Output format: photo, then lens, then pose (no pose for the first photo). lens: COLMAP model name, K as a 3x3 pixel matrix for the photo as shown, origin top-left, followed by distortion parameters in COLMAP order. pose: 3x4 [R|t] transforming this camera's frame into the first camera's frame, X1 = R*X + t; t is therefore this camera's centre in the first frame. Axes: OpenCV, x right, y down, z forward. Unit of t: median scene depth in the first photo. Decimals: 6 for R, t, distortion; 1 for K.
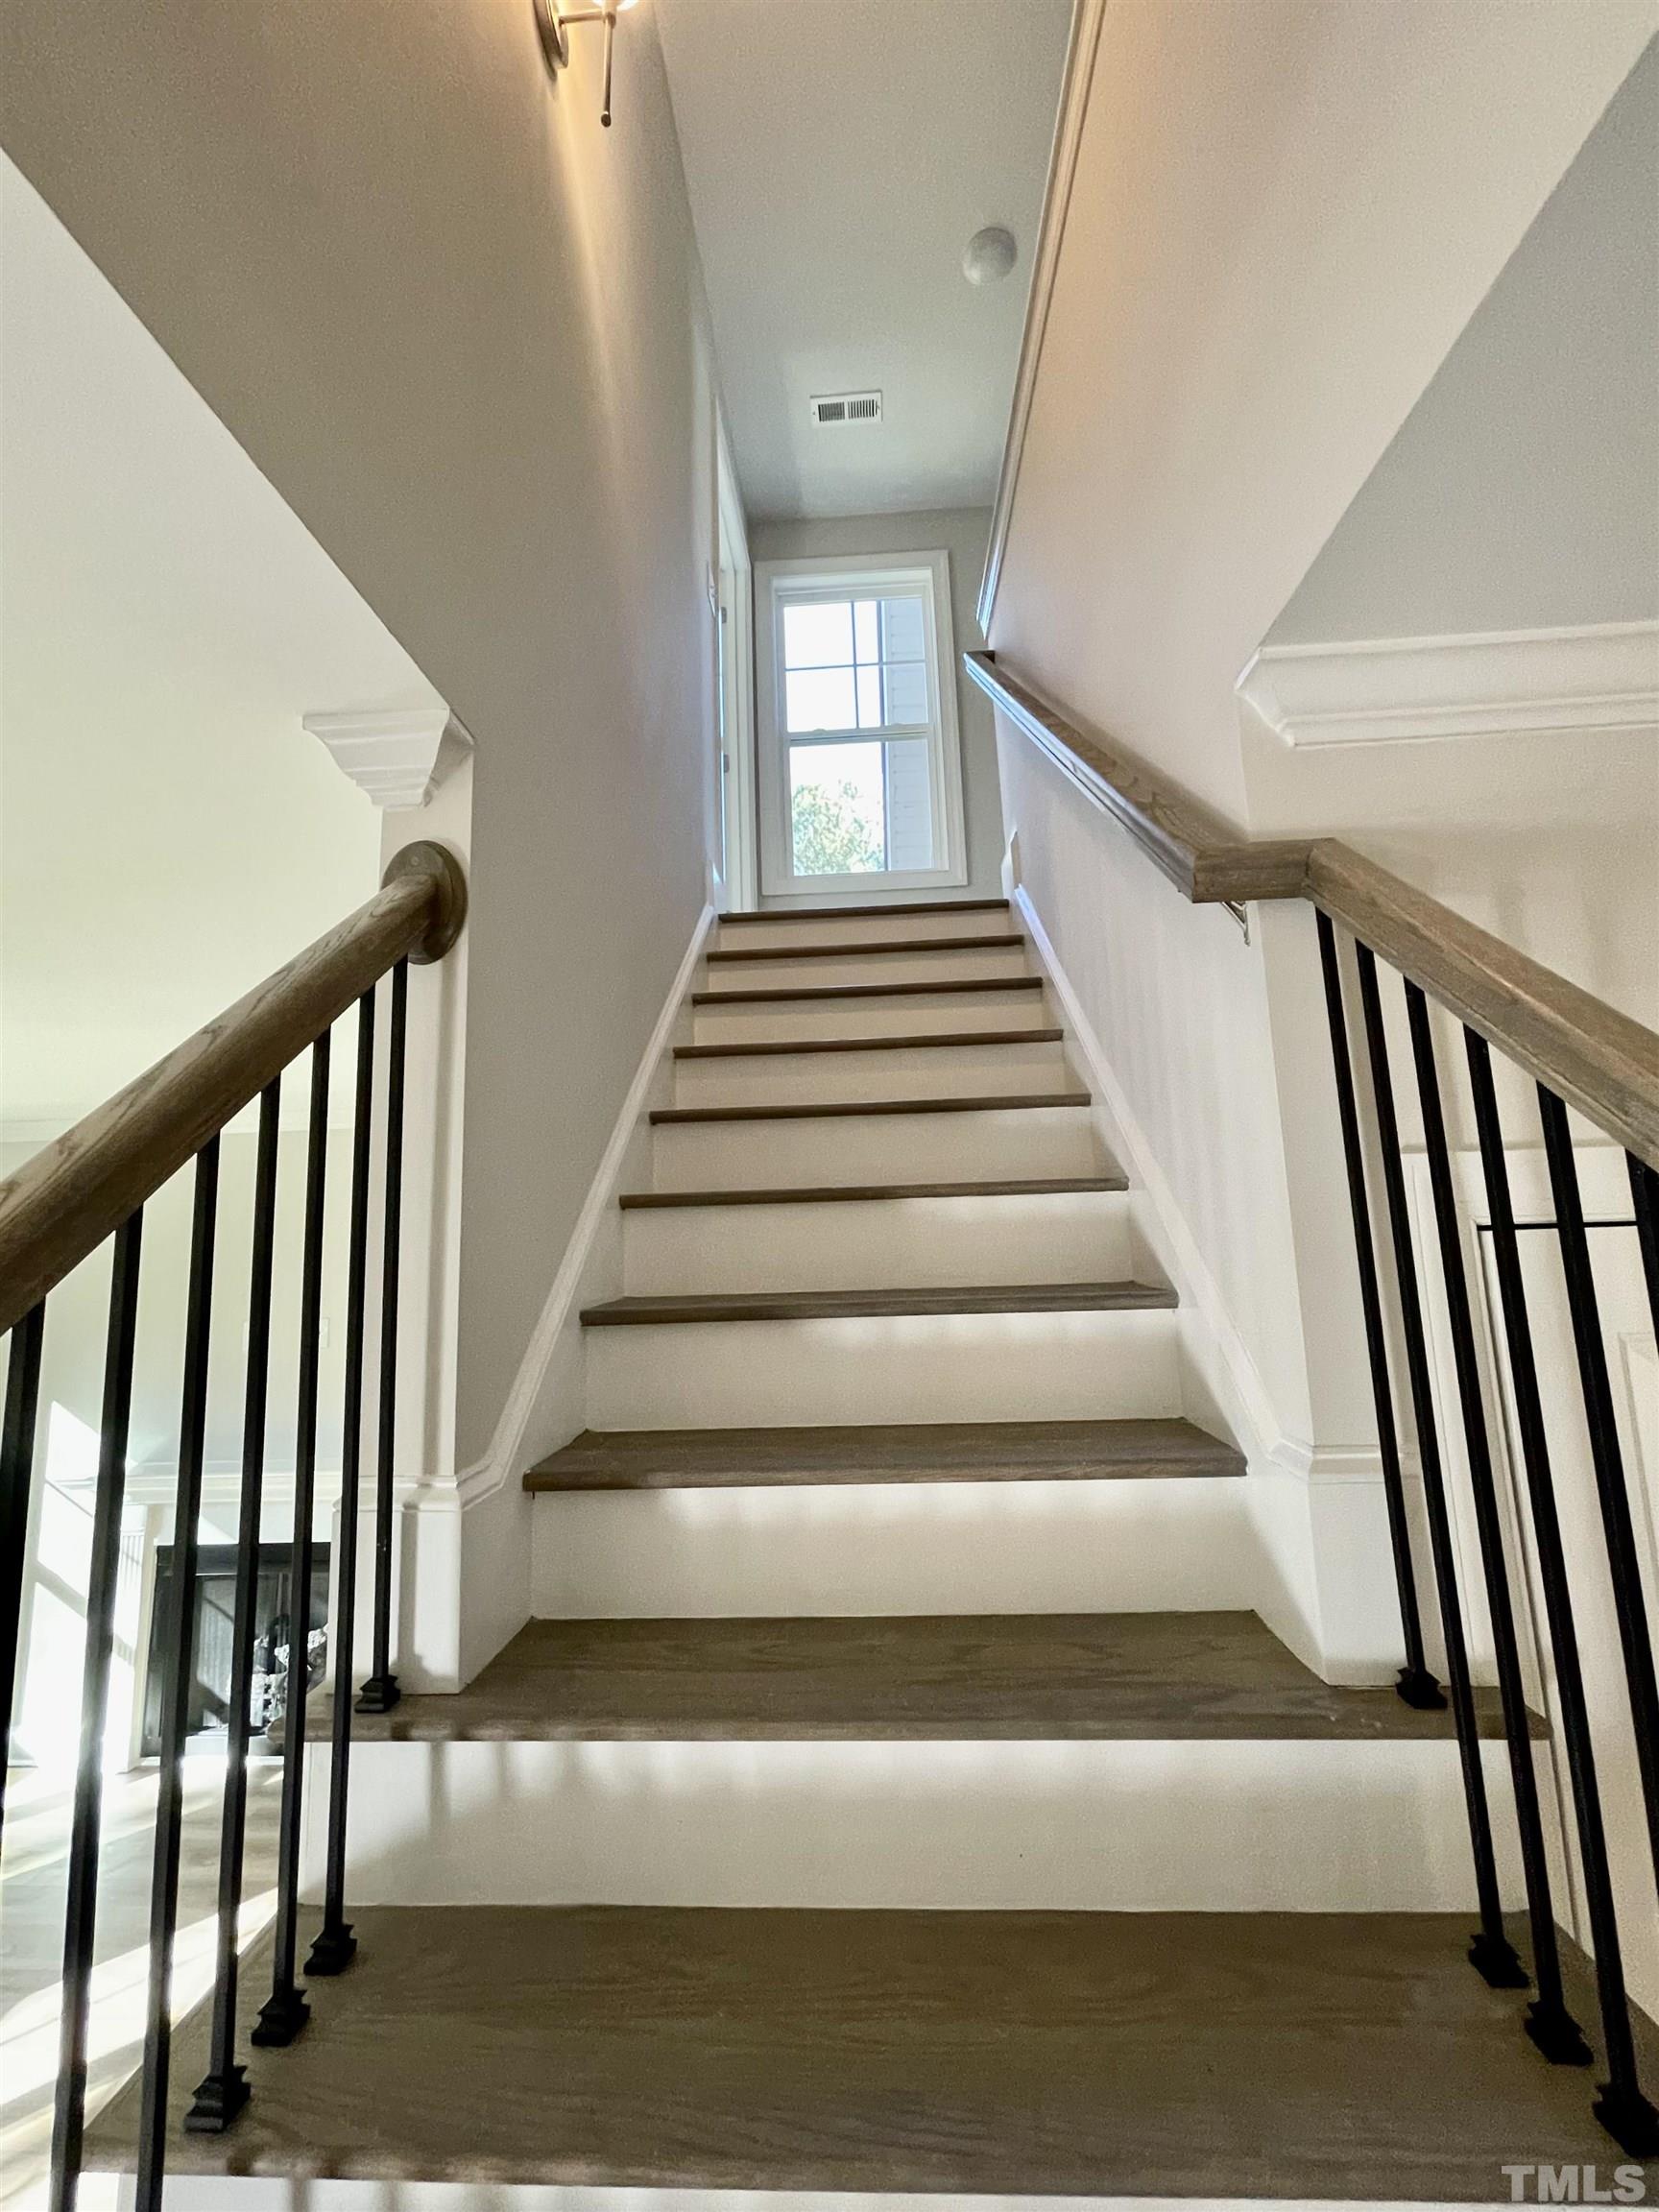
lens RADIAL K [[886.2, 0, 830.4], [0, 886.2, 1111.8], [0, 0, 1]] dist [-0.005281, 0.000671]
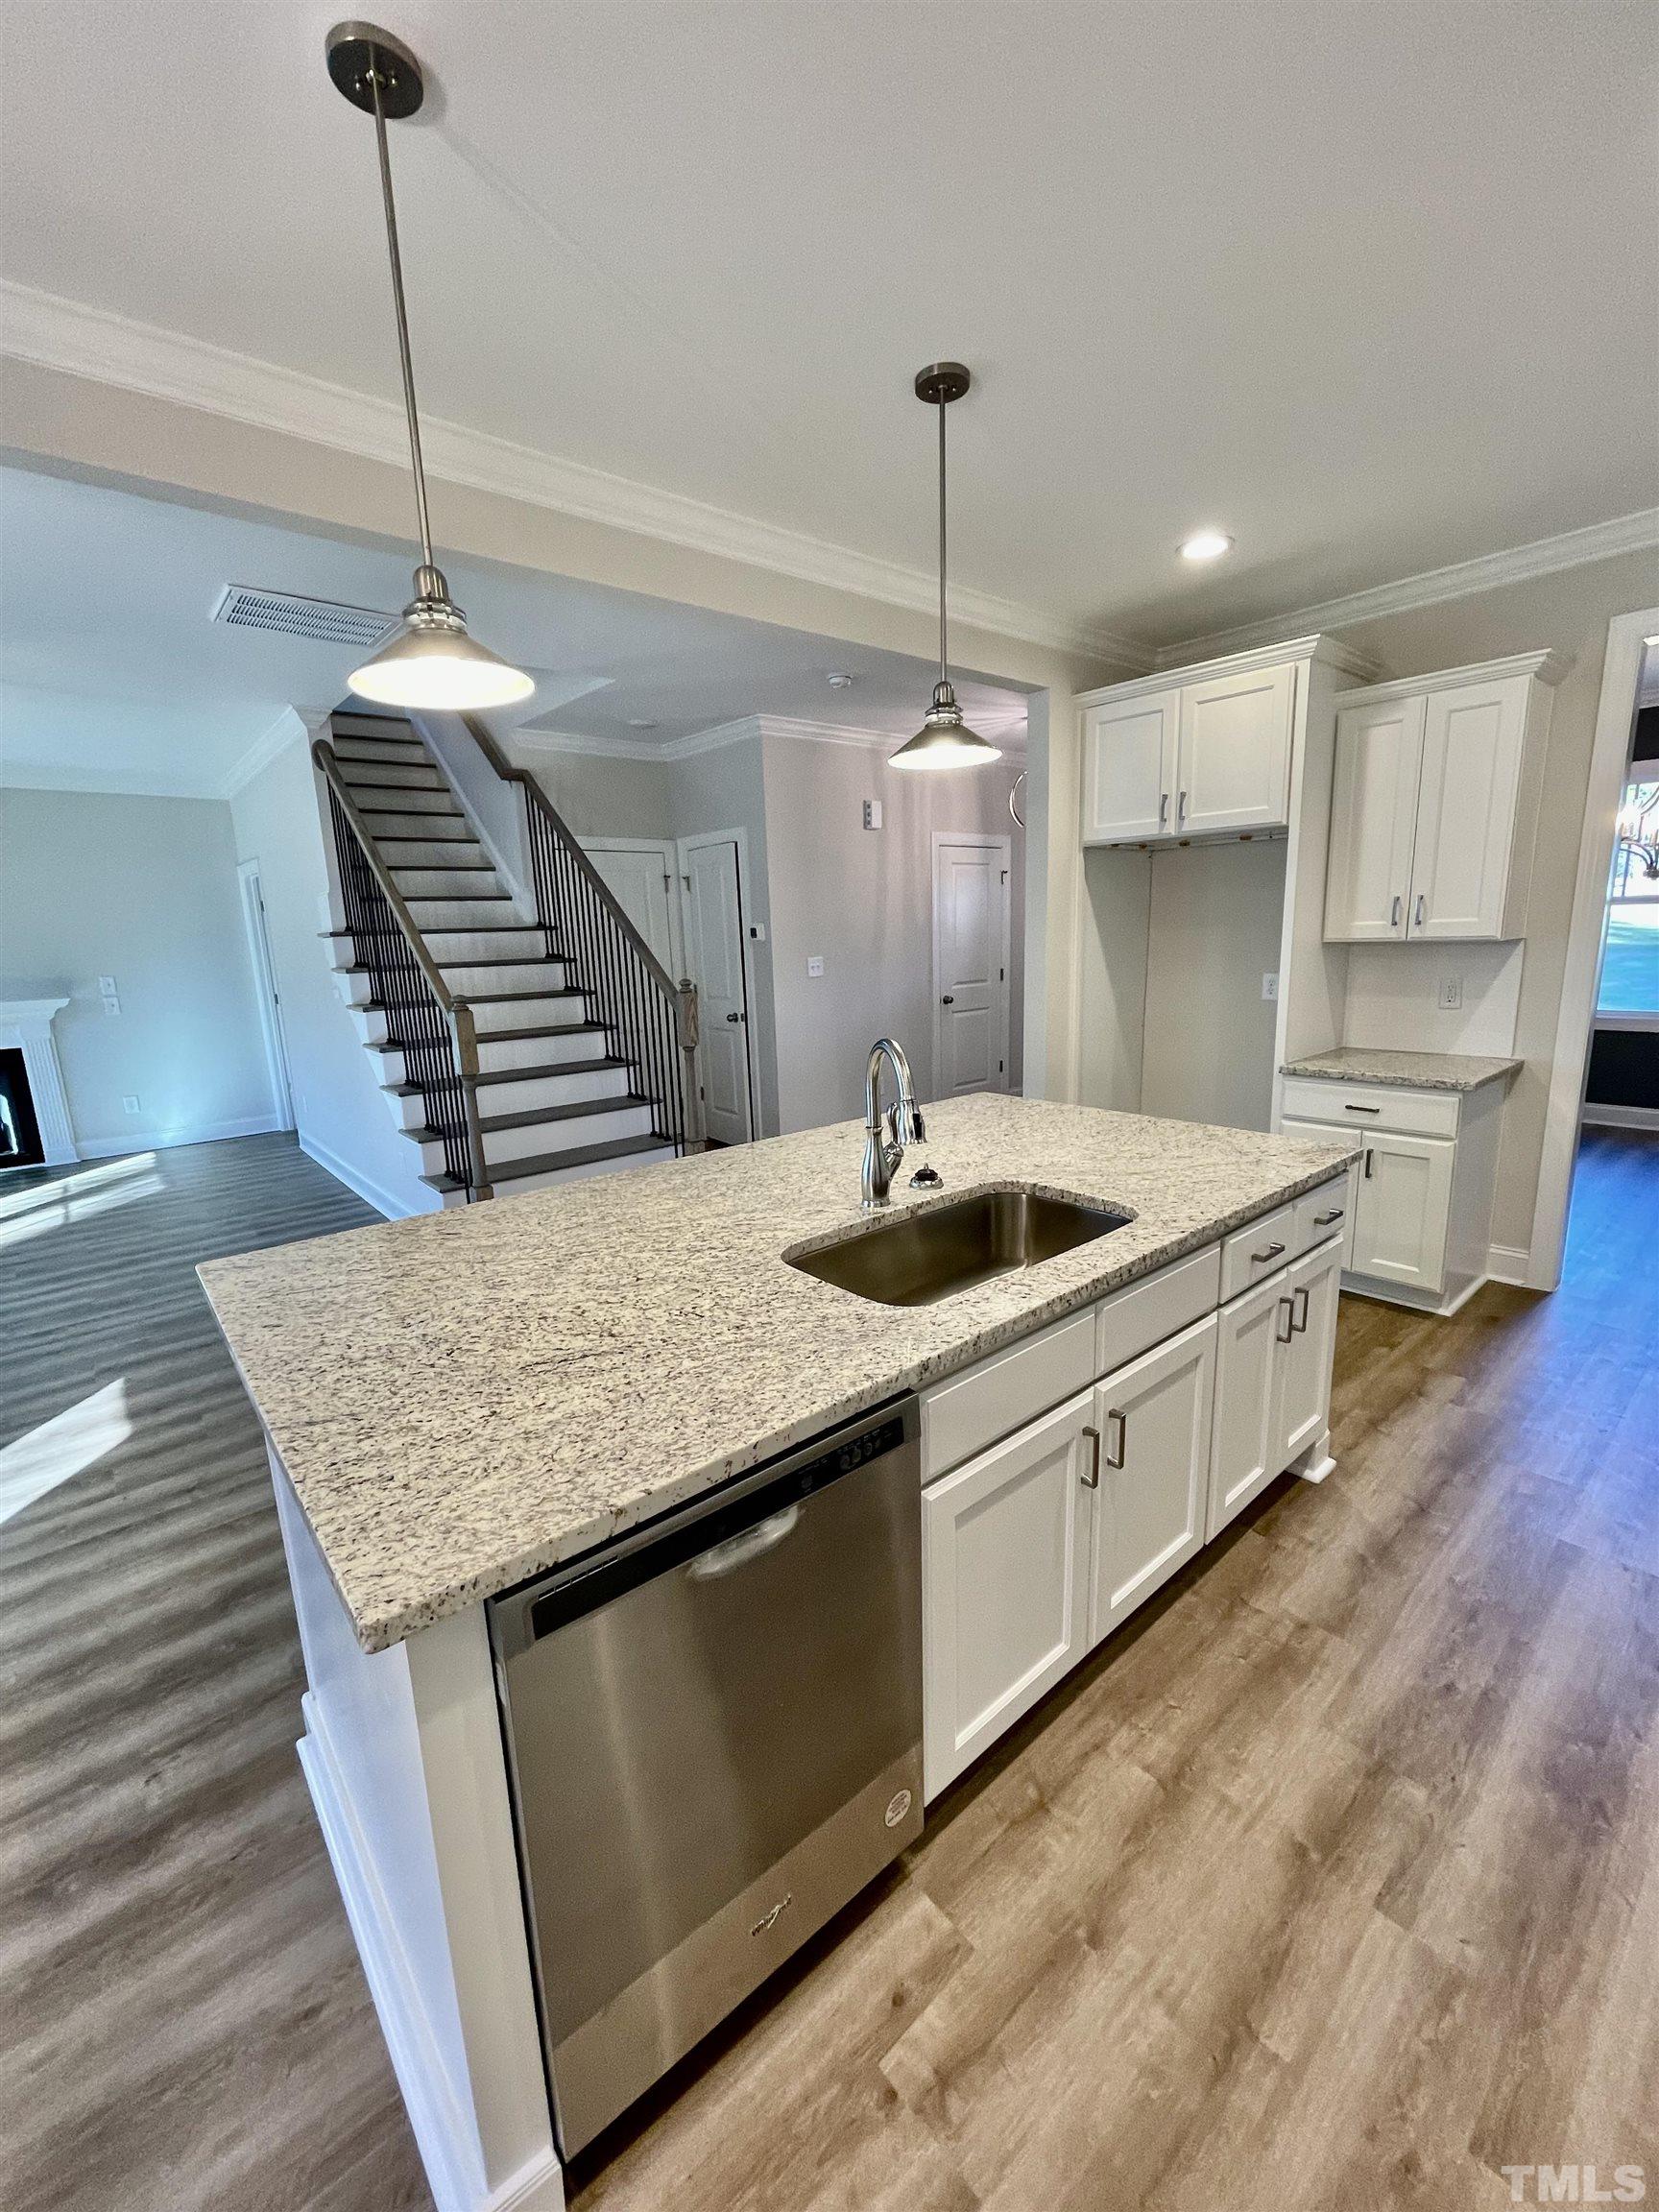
lens RADIAL K [[886.2, 0, 822.4], [0, 886.2, 1105.5], [0, 0, 1]] dist [-0.005281, 0.000671]
pose [[0.717988, -0.134599, 0.682917, -1.582748], [-0.088842, 0.955379, 0.281705, -0.043477], [-0.690362, -0.262932, 0.673993, -3.330617]]
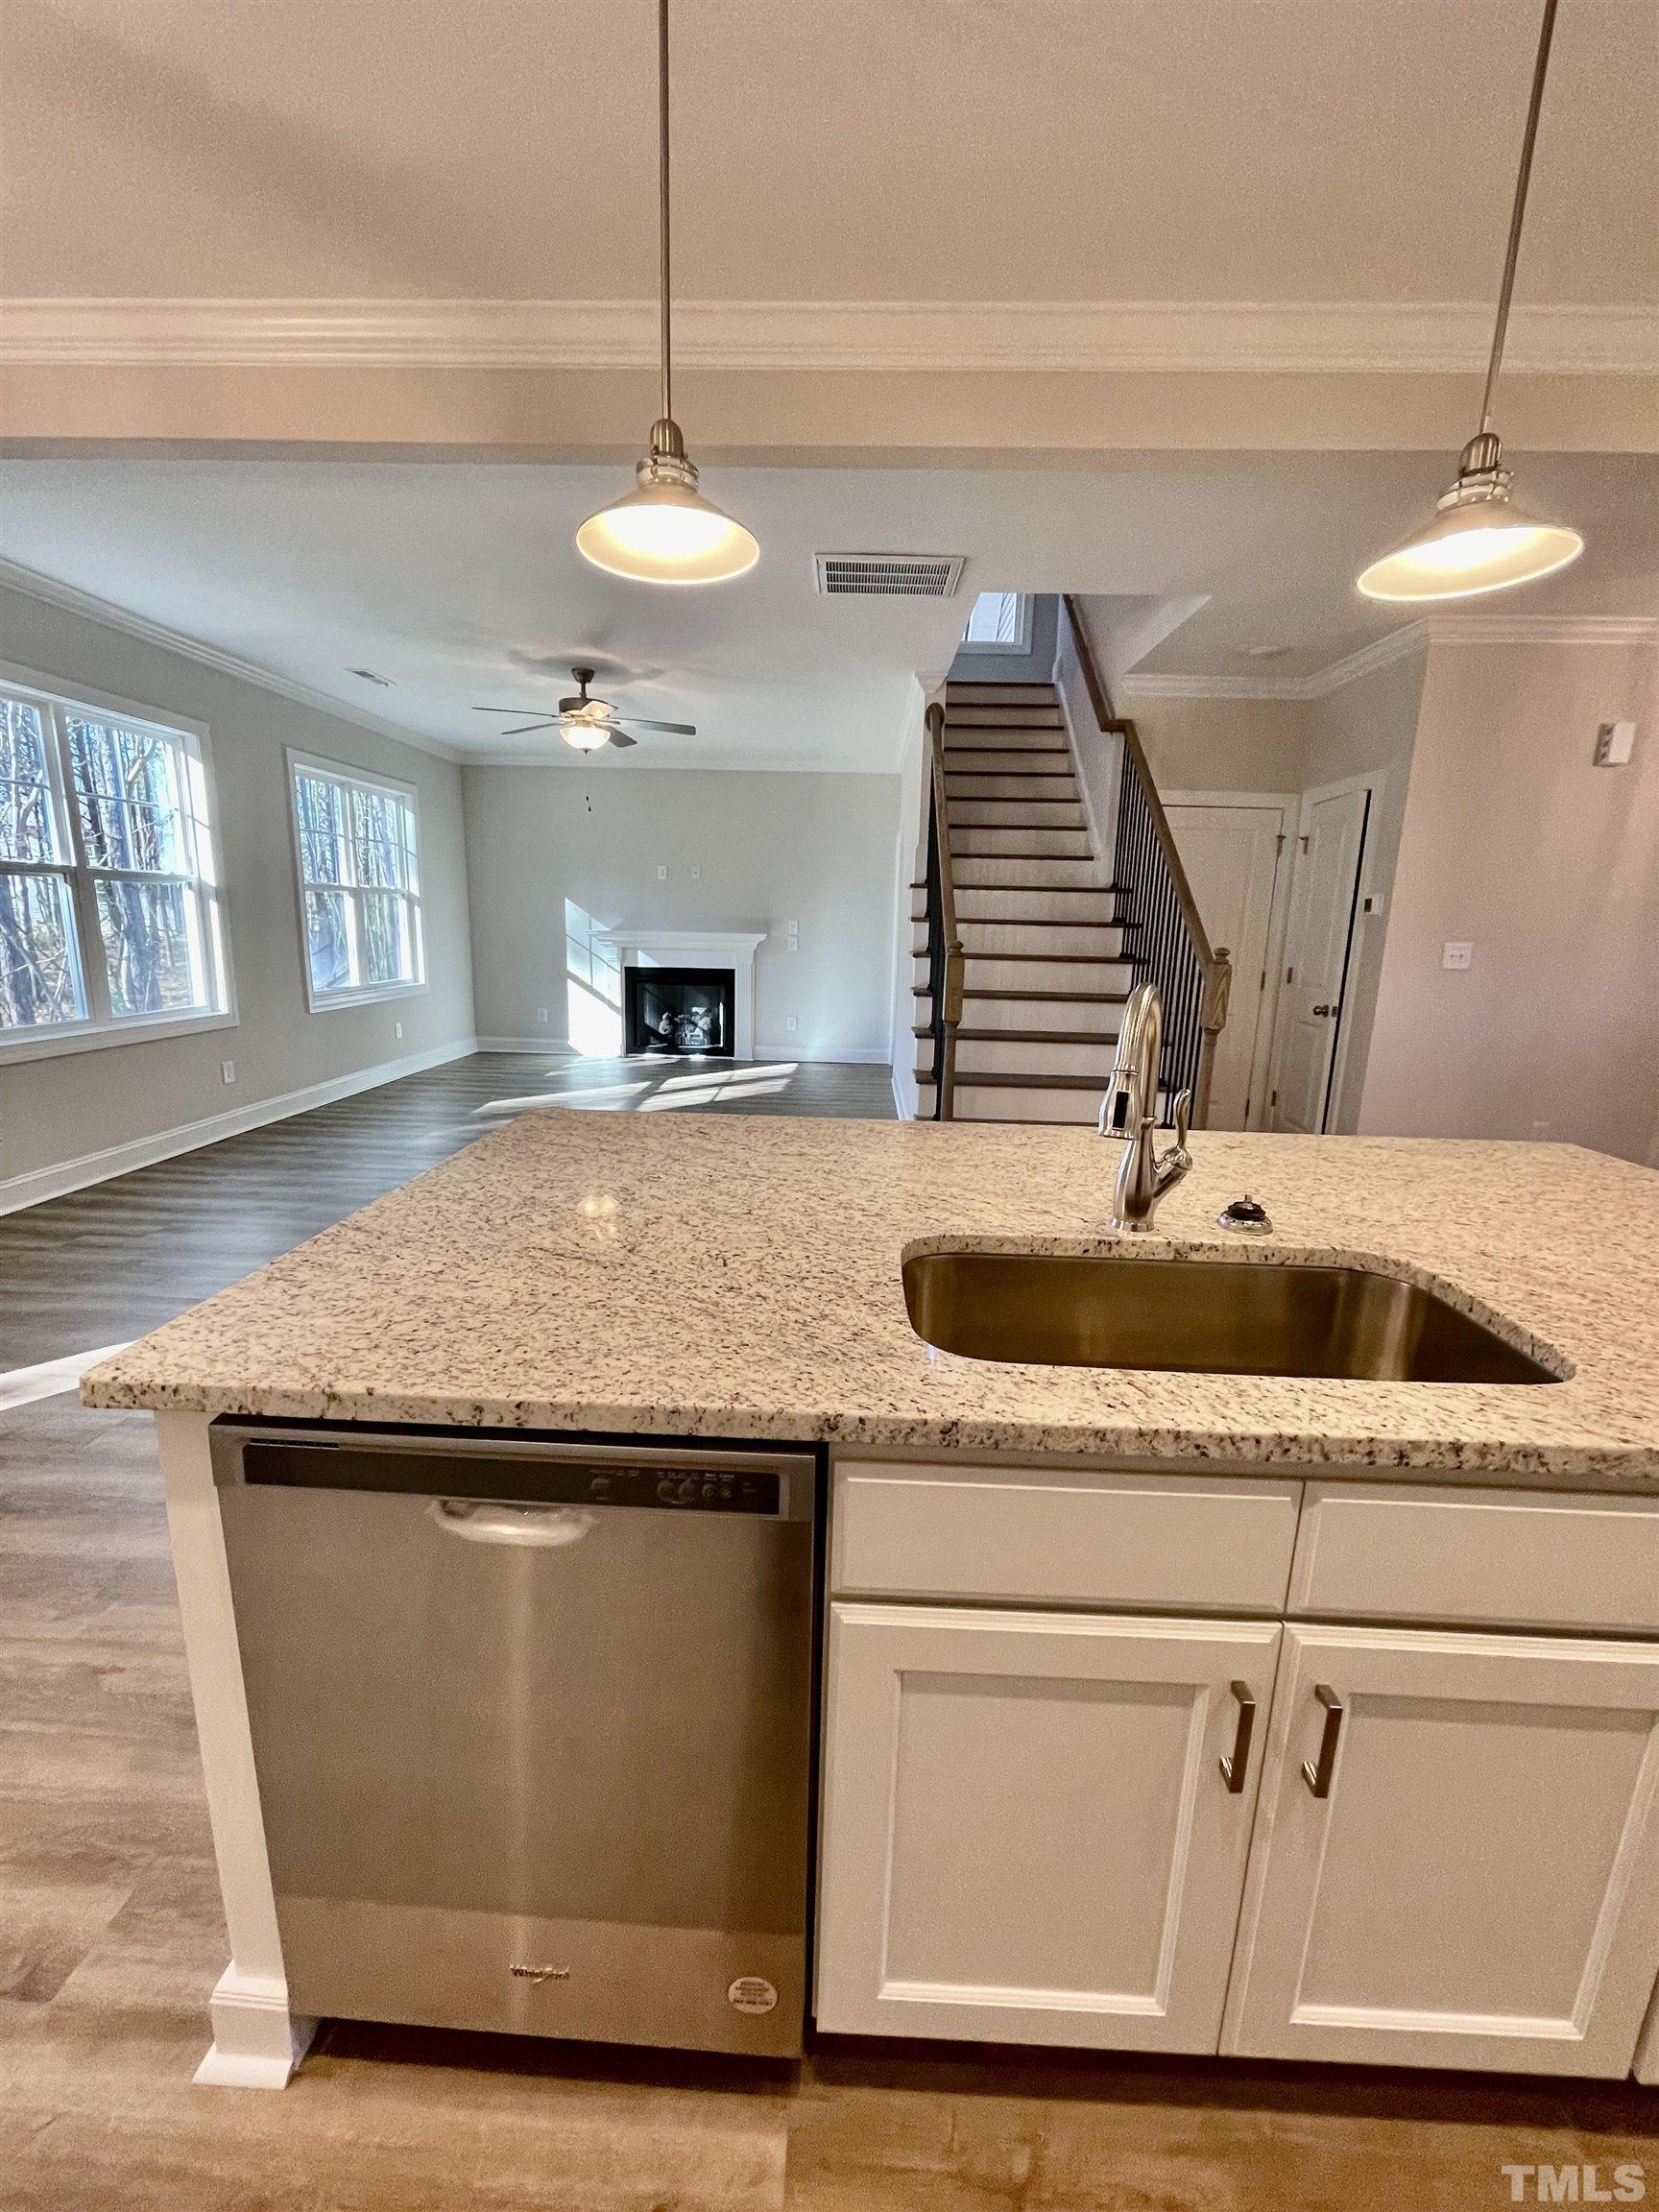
lens RADIAL K [[886.2, 0, 827.7], [0, 886.2, 1106.2], [0, 0, 1]] dist [-0.005281, 0.000671]
pose [[0.998163, 0.045226, 0.040313, -0.941036], [-0.056492, 0.935192, 0.349608, 0.049498], [-0.021889, -0.351243, 0.936029, -3.349563]]
